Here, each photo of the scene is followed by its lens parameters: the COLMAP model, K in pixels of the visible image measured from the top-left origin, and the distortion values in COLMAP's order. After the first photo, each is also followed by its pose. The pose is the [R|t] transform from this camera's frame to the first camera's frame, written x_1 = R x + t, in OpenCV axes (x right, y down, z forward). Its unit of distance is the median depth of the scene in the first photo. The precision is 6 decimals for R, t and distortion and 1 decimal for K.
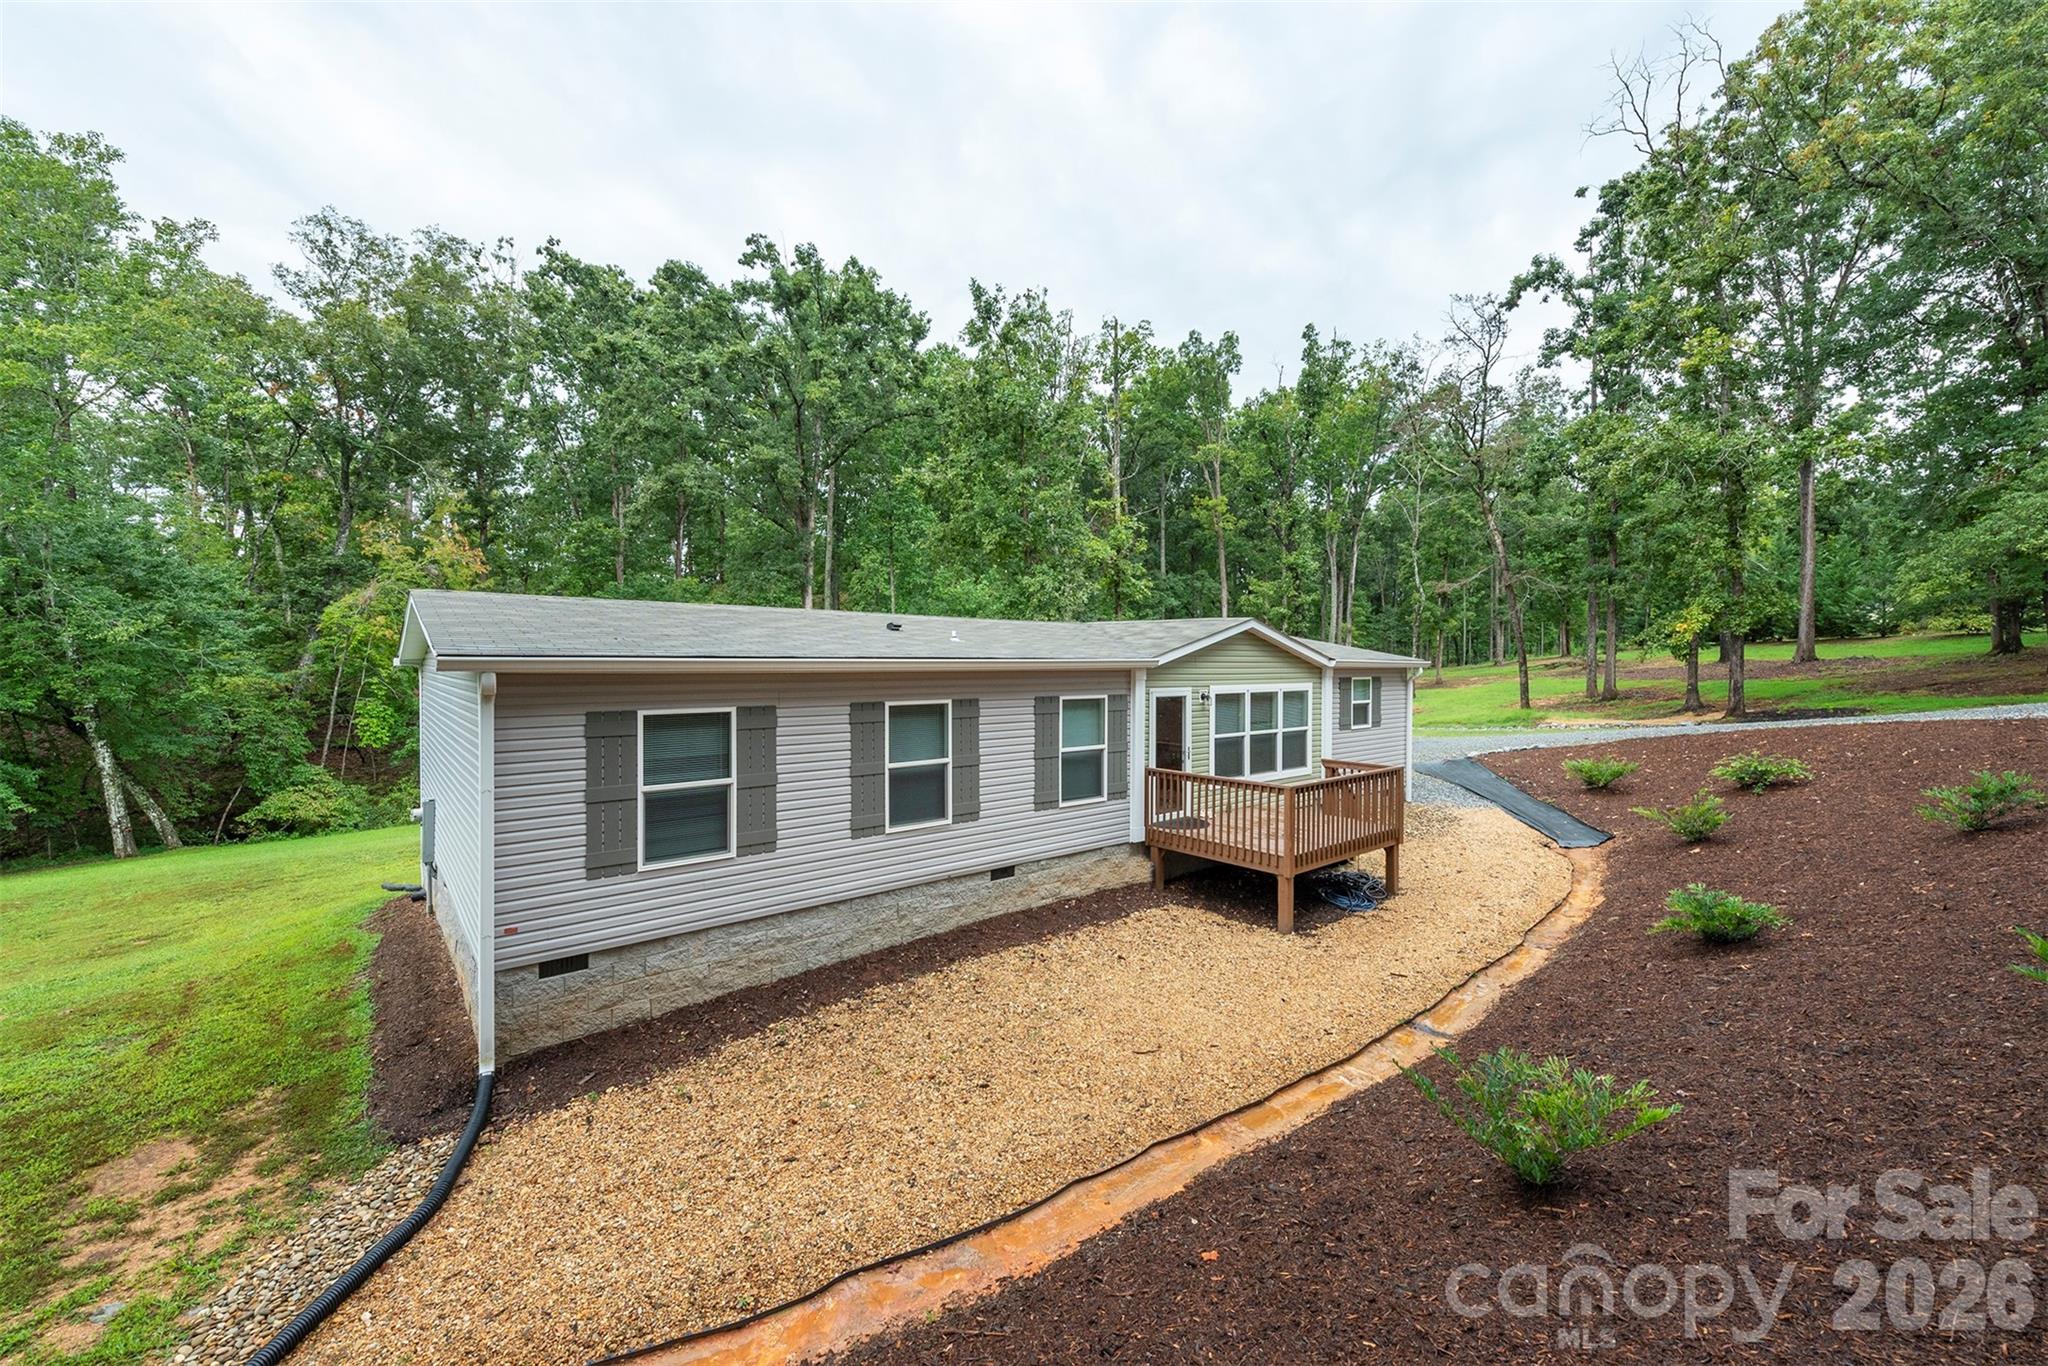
lens RADIAL K [[807.9, 0, 1021.5], [0, 807.9, 671.1], [0, 0, 1]] dist [0.000567, -0.001088]
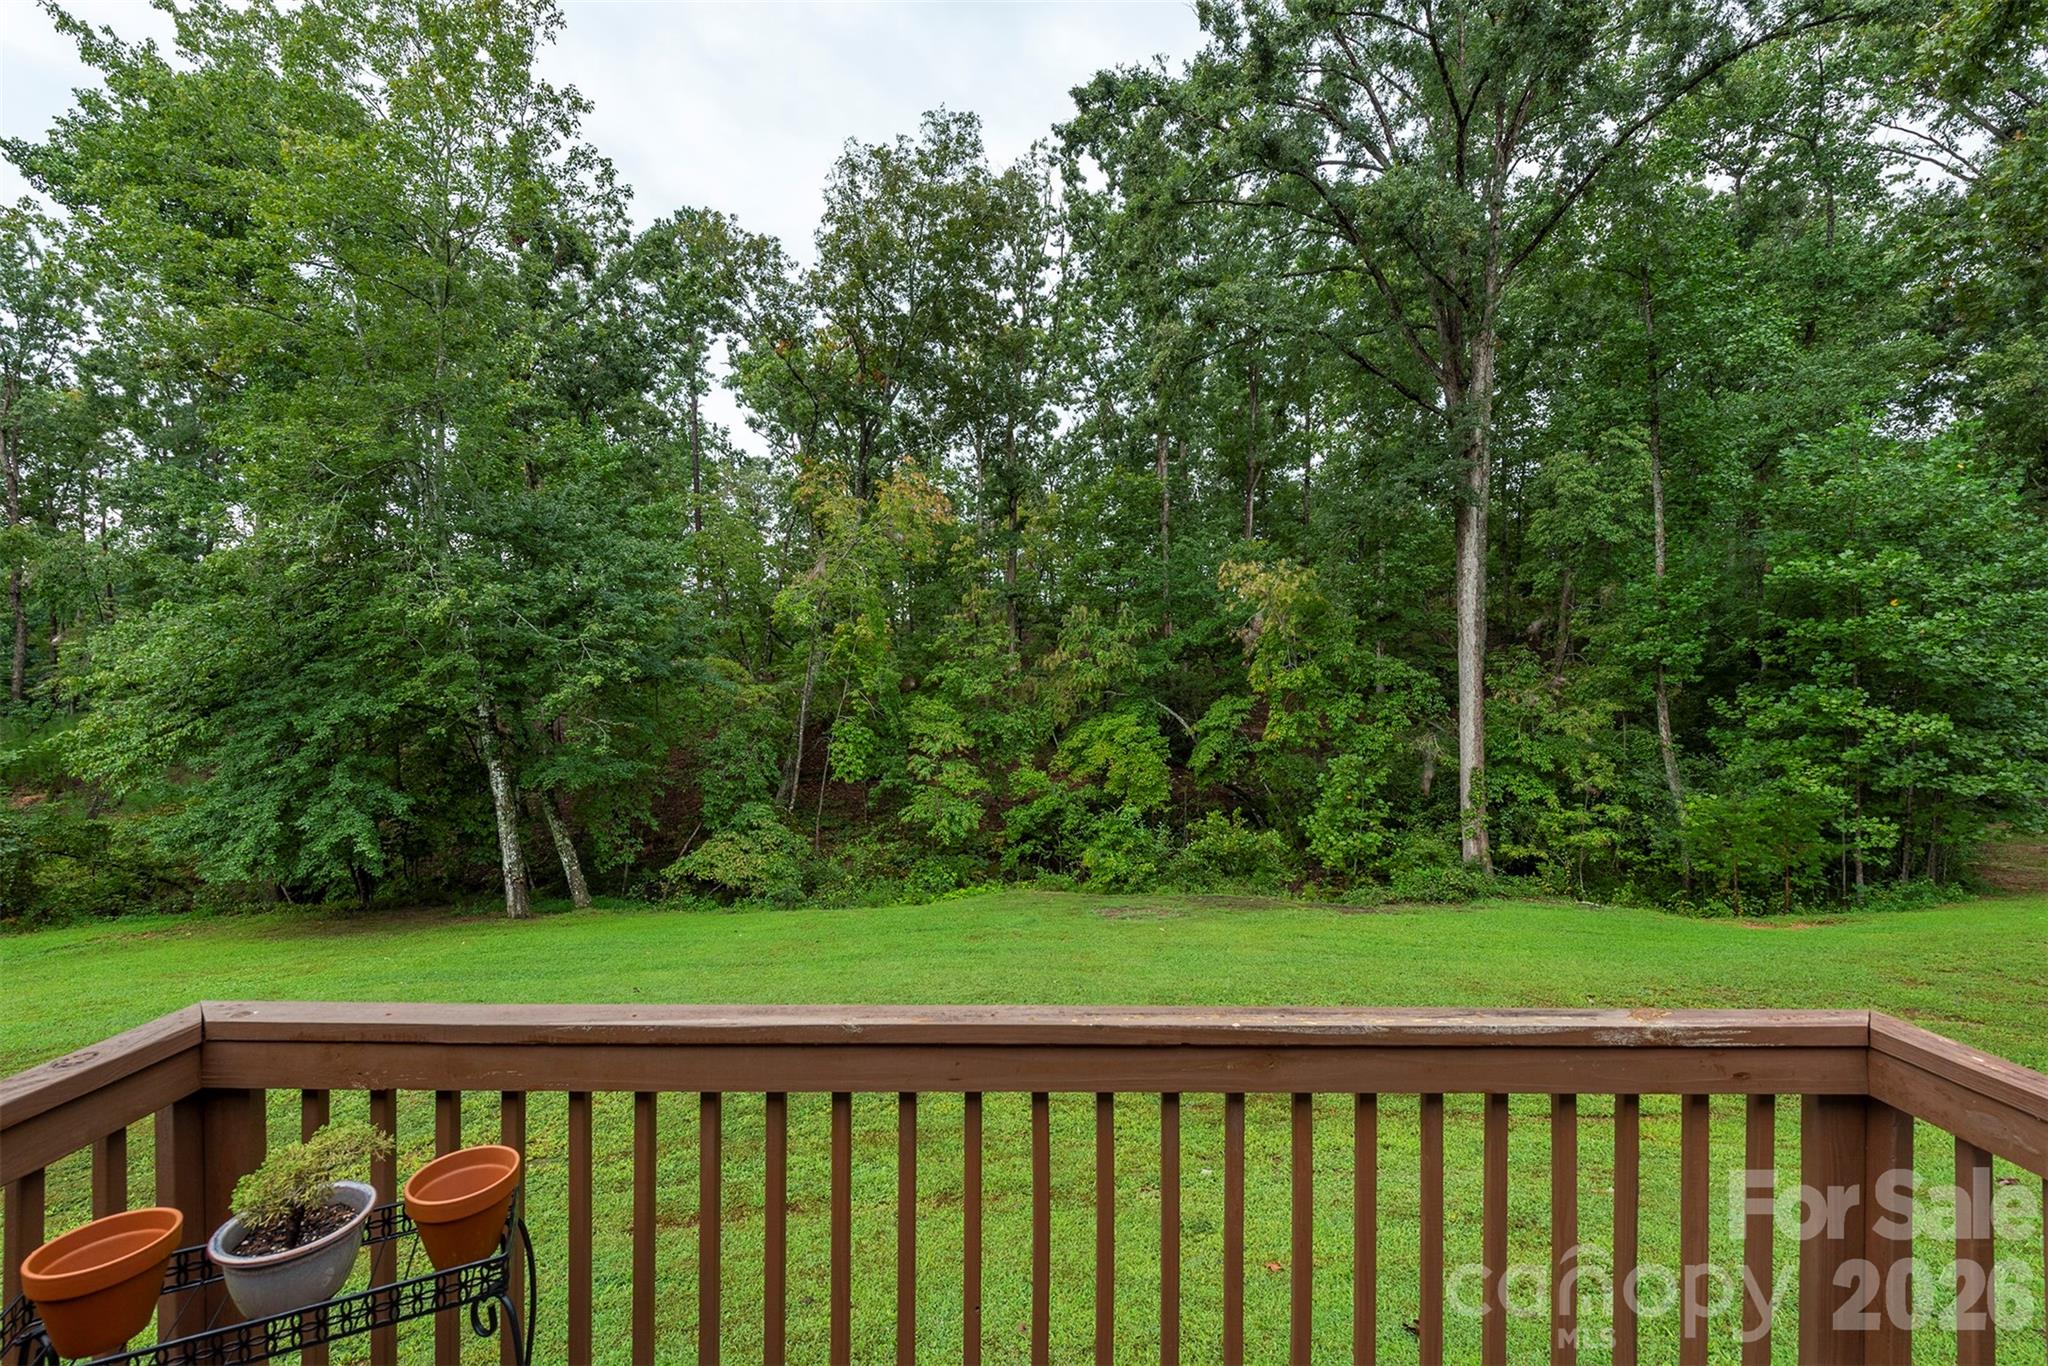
lens RADIAL K [[865.8, 0, 1020.3], [0, 865.8, 689.7], [0, 0, 1]] dist [-0.001179, -0.000253]
pose [[0.779499, -0.006397, -0.626371, -0.212956], [-0.004933, 0.999854, -0.016350, 0.026478], [0.626384, 0.015835, 0.779354, 0.581061]]
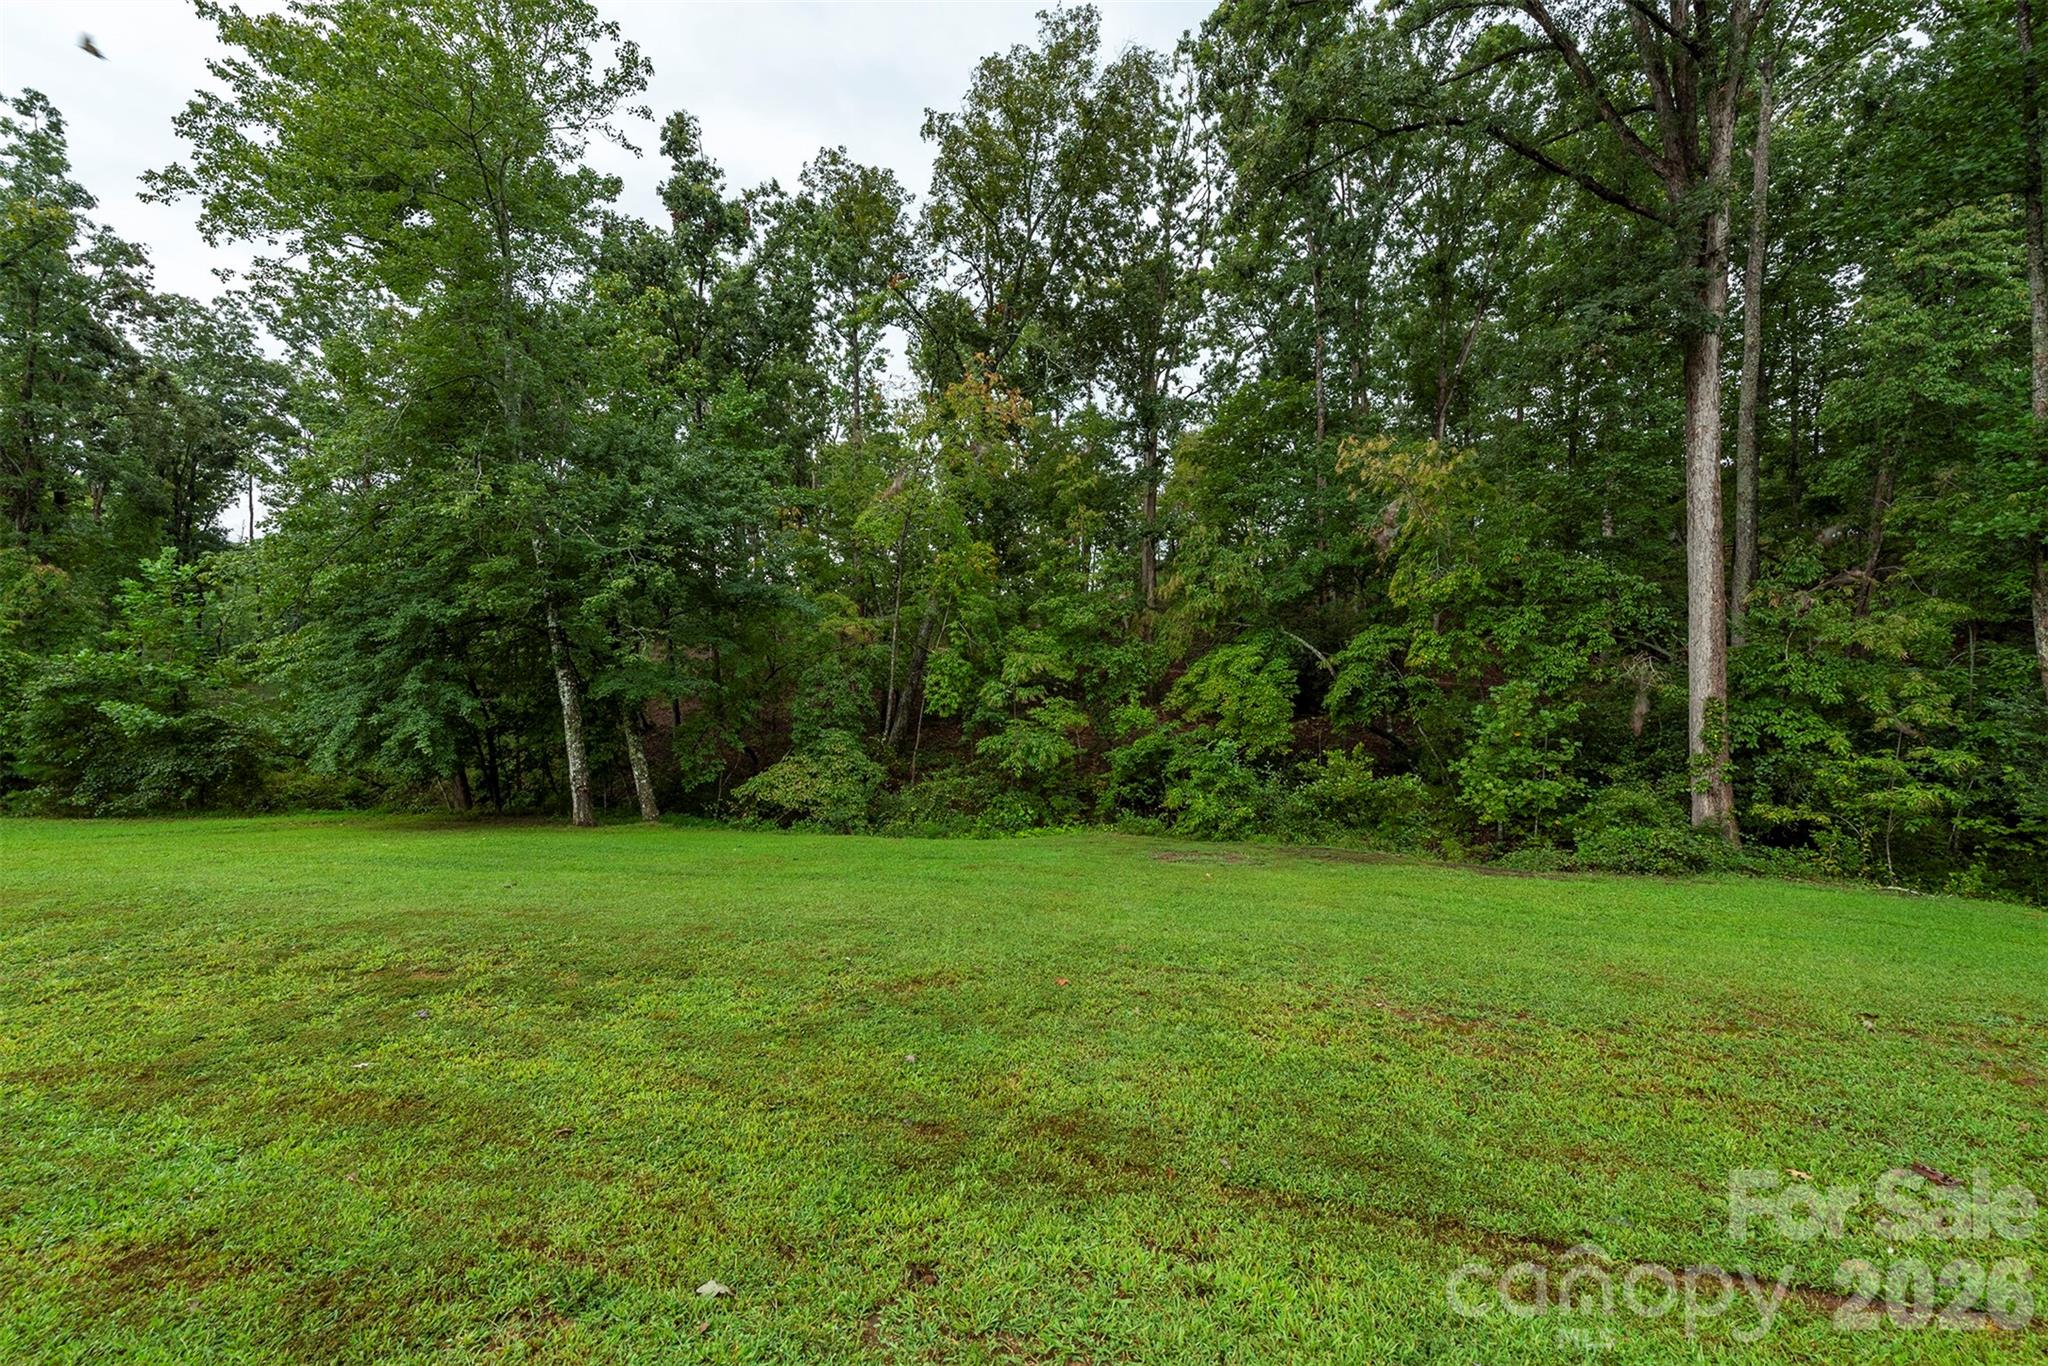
lens RADIAL K [[807.9, 0, 1018.5], [0, 807.9, 681.0], [0, 0, 1]] dist [0.000567, -0.001088]
pose [[0.588682, 0.002311, -0.808361, -0.221282], [-0.012245, 0.999907, -0.006058, 0.082563], [0.808272, 0.013465, 0.588656, 0.772996]]
